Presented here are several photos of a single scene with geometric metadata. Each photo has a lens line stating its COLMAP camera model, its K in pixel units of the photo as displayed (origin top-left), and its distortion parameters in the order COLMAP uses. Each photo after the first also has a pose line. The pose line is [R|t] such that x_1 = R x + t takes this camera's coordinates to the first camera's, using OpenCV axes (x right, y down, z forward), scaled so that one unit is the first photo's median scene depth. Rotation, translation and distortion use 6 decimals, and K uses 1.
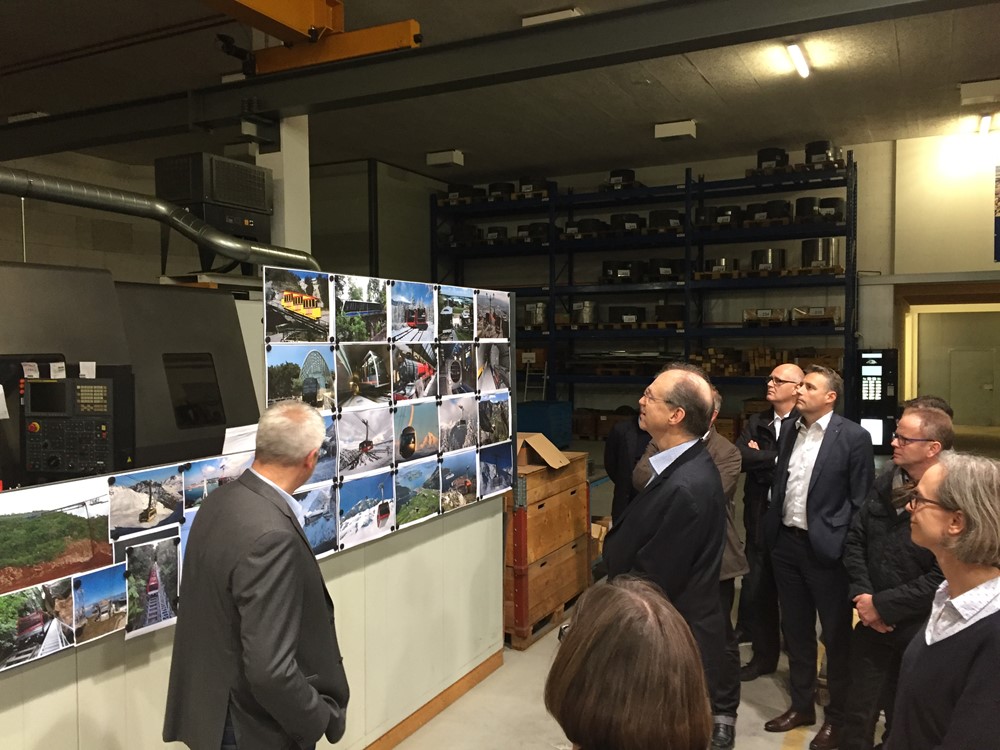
lens RADIAL K [[834.7, 0, 500.0], [0, 834.7, 375.0], [0, 0, 1]] dist [0.103666, -0.108374]
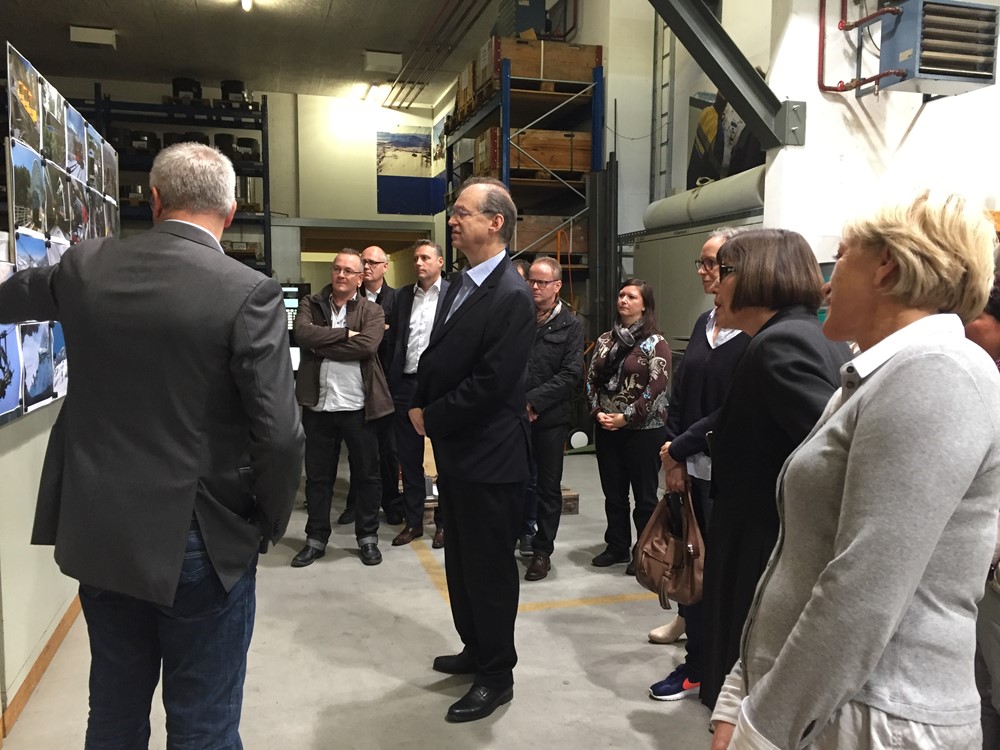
lens RADIAL K [[848.3, 0, 500.0], [0, 848.3, 375.0], [0, 0, 1]] dist [0.008748, 0.004186]
pose [[0.741840, -0.043567, 0.669161, -0.097161], [0.009929, 0.998492, 0.054001, 0.030986], [-0.670504, -0.033416, 0.741153, 0.007274]]
